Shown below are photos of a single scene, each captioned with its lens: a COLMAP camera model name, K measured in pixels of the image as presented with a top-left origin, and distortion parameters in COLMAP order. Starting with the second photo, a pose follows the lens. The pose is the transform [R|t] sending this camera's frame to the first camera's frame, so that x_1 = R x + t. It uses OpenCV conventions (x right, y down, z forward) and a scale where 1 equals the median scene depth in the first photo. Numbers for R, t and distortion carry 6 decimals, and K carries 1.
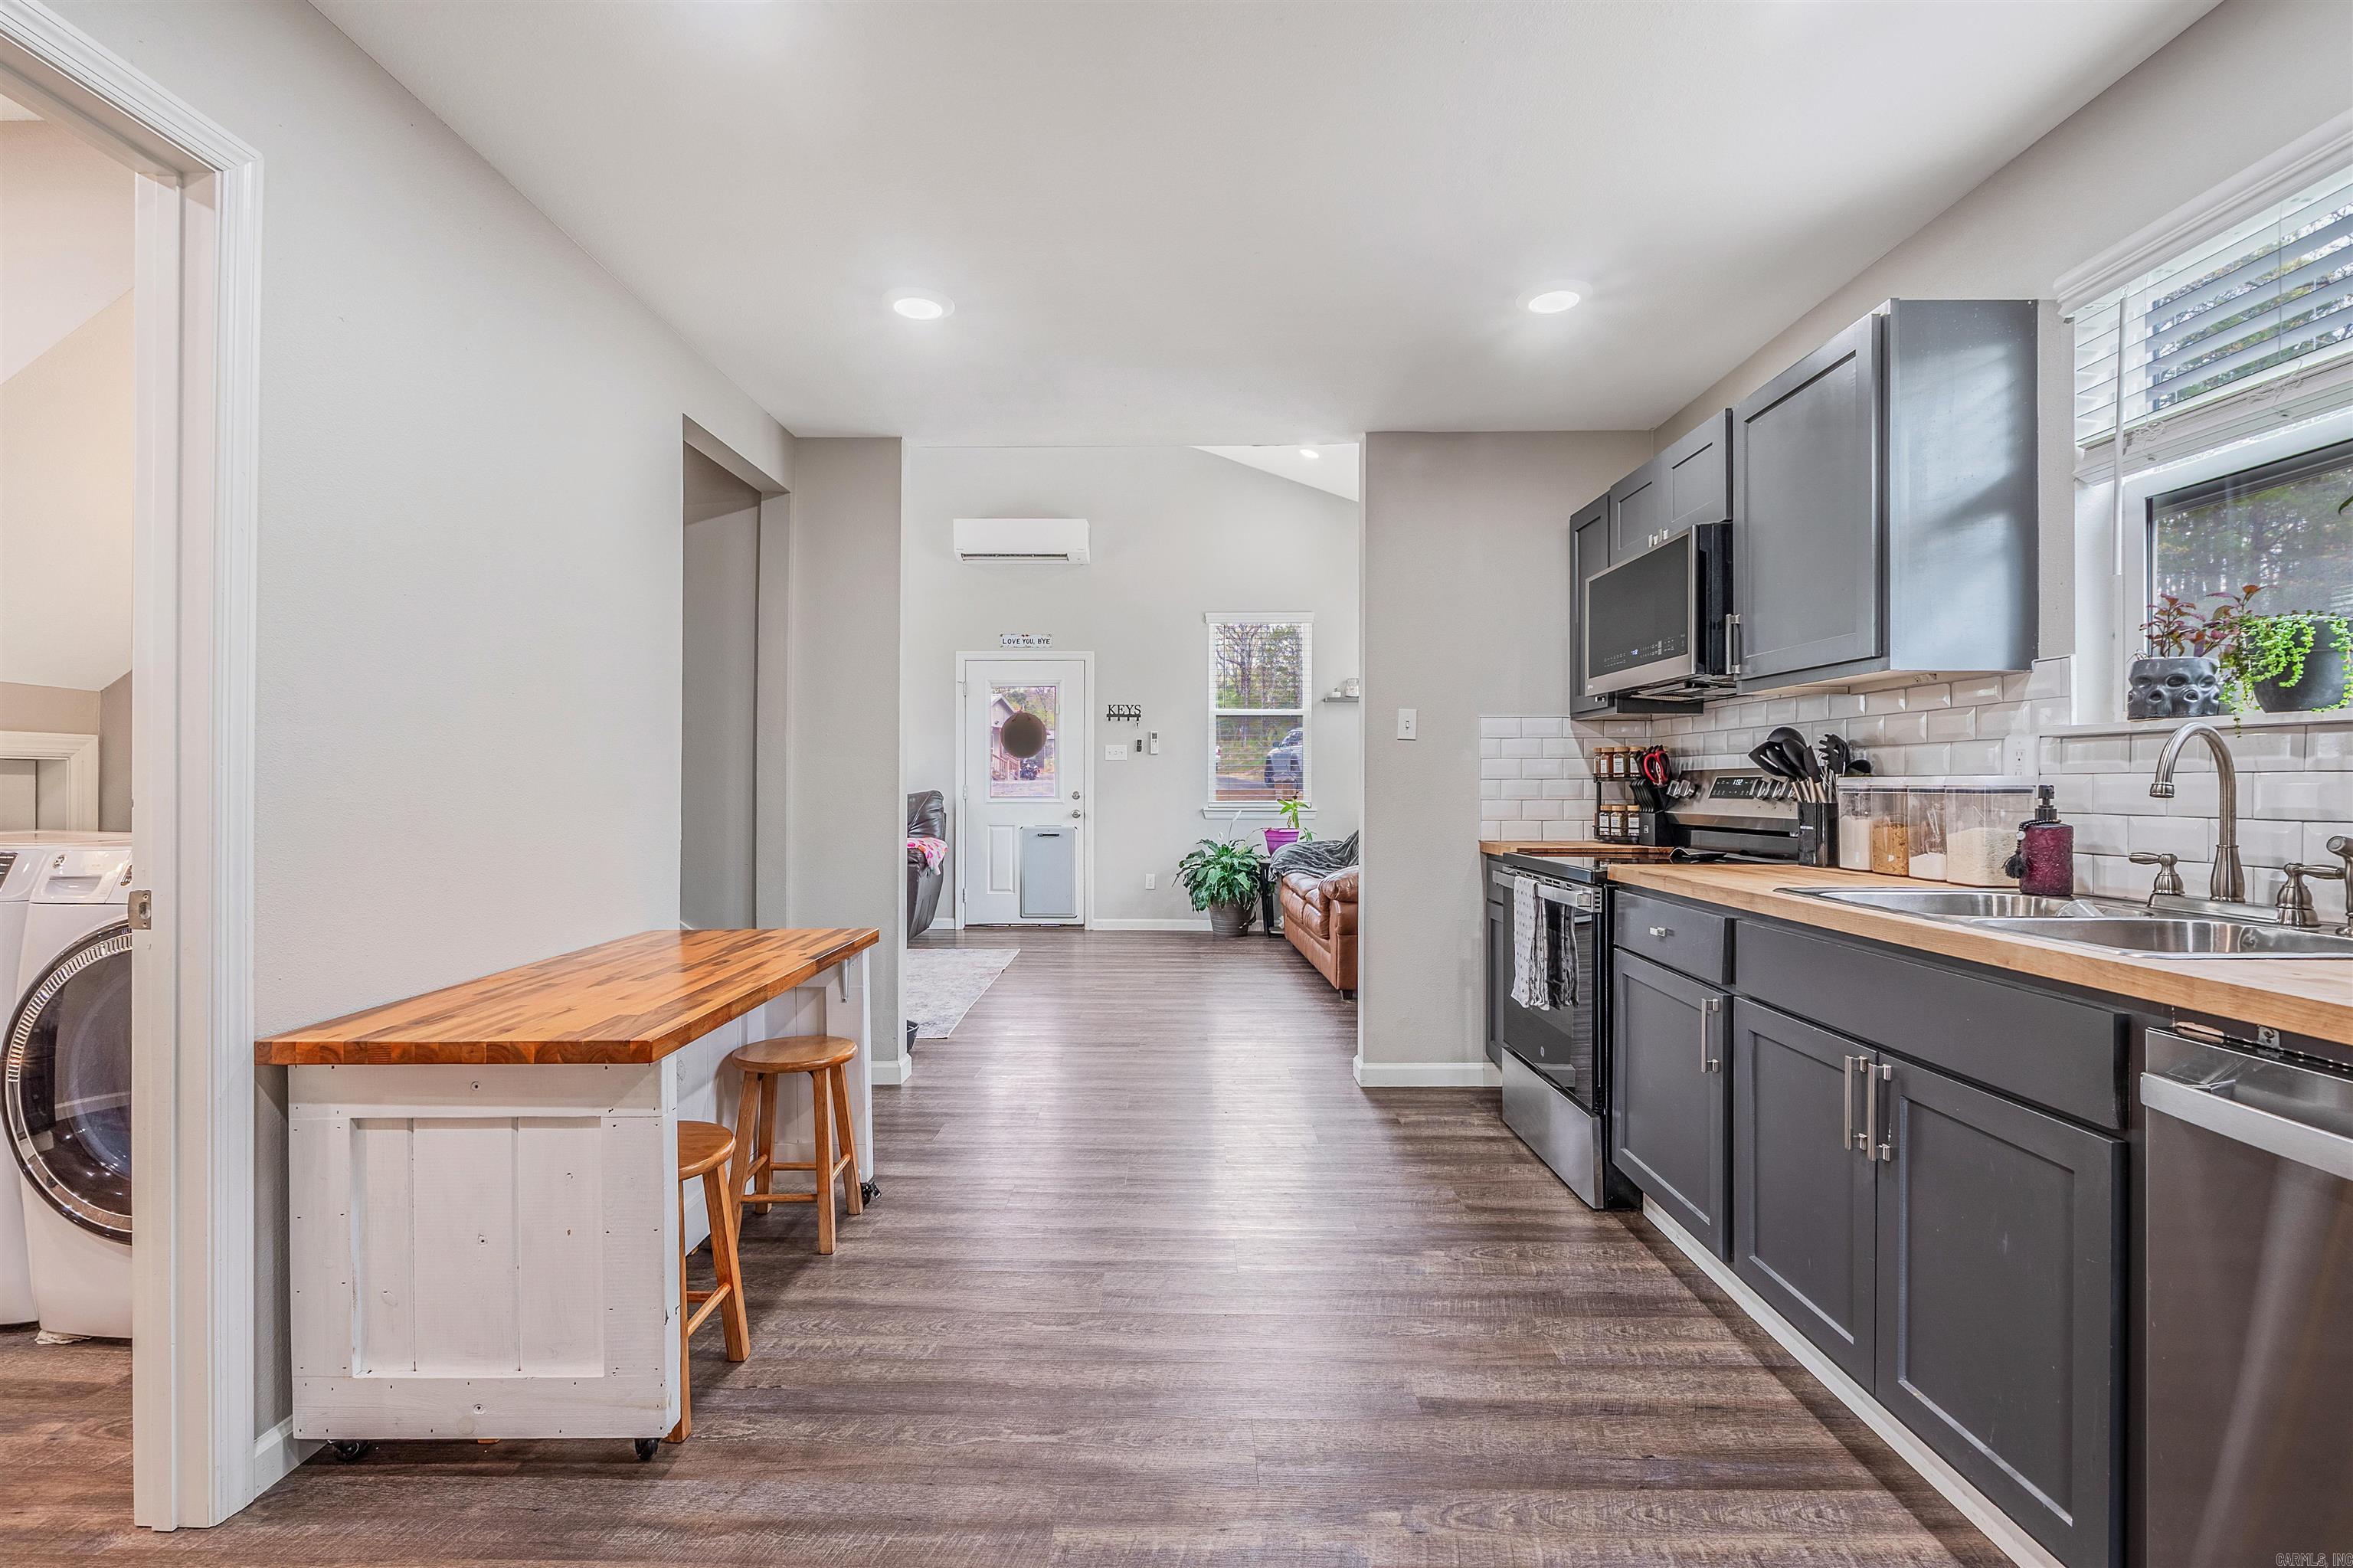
lens RADIAL K [[1026.7, 0, 1201.4], [0, 1026.7, 786.2], [0, 0, 1]] dist [-0.000425, -0.001094]
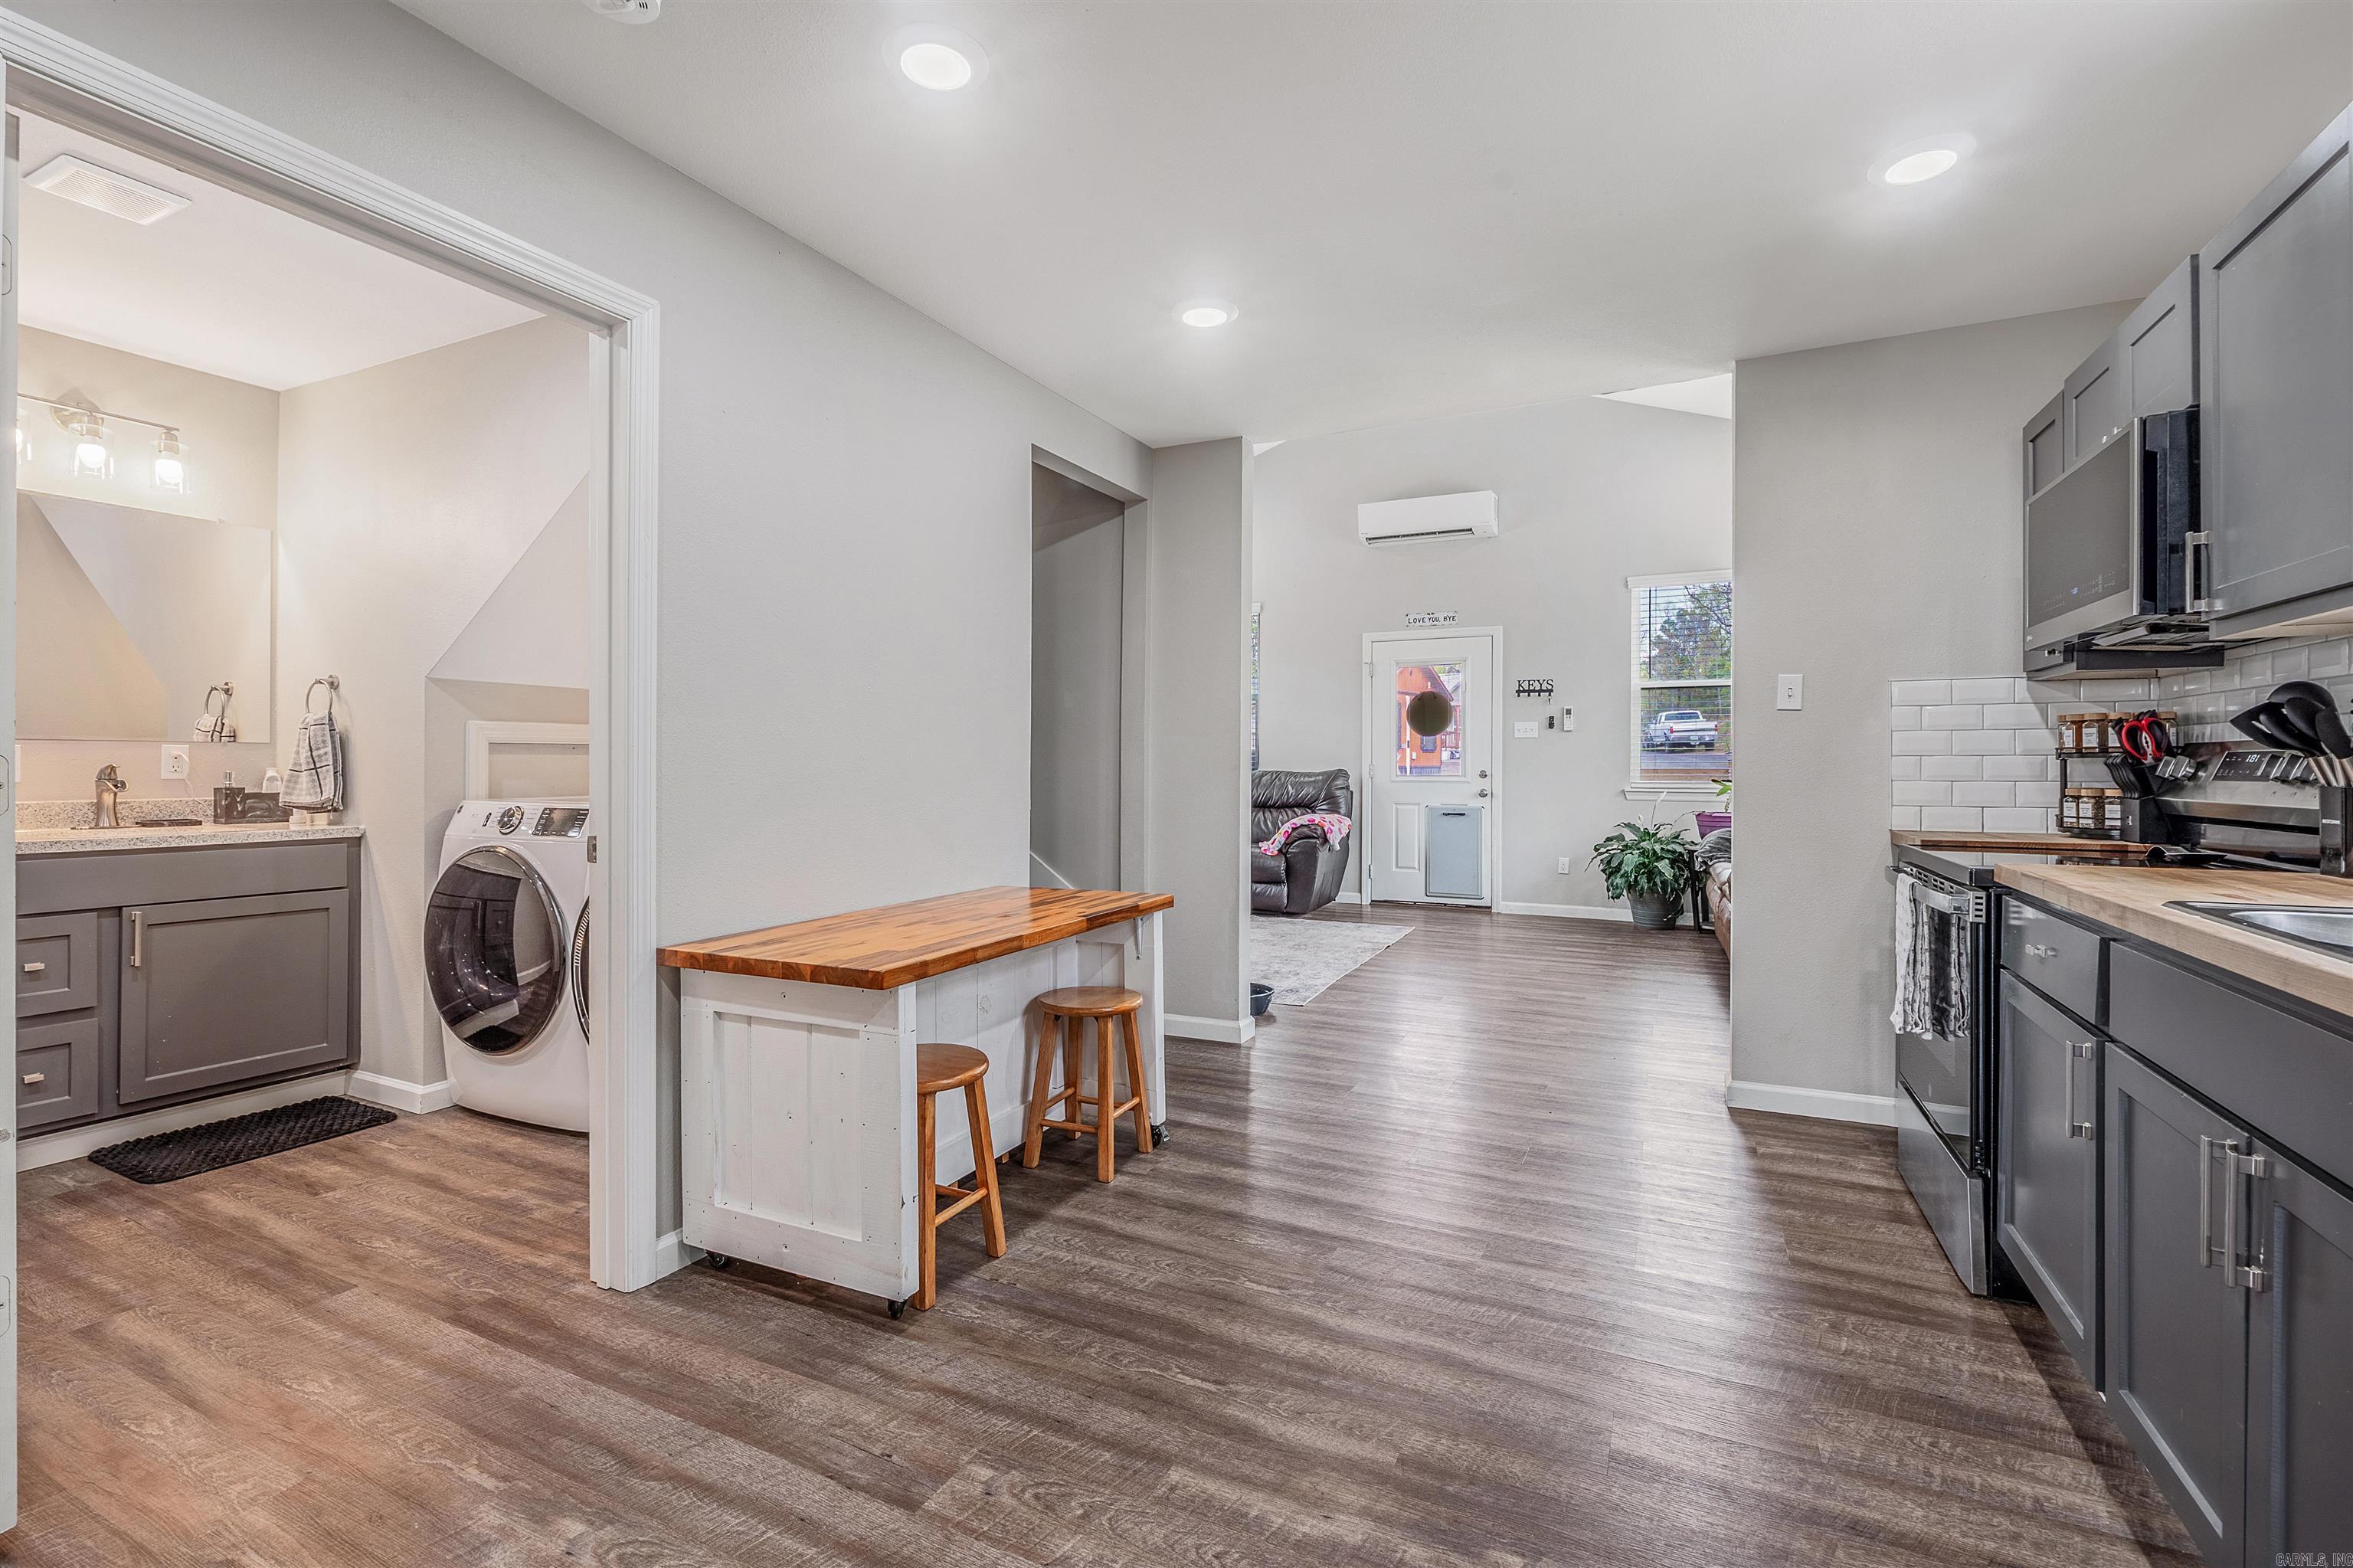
lens RADIAL K [[1026.7, 0, 1230.5], [0, 1026.7, 764.7], [0, 0, 1]] dist [-0.000425, -0.001094]
pose [[0.909577, 0.000668, -0.415536, 0.199940], [-0.000921, 0.999999, -0.000408, 0.002006], [0.415535, 0.000754, 0.909577, 0.038043]]
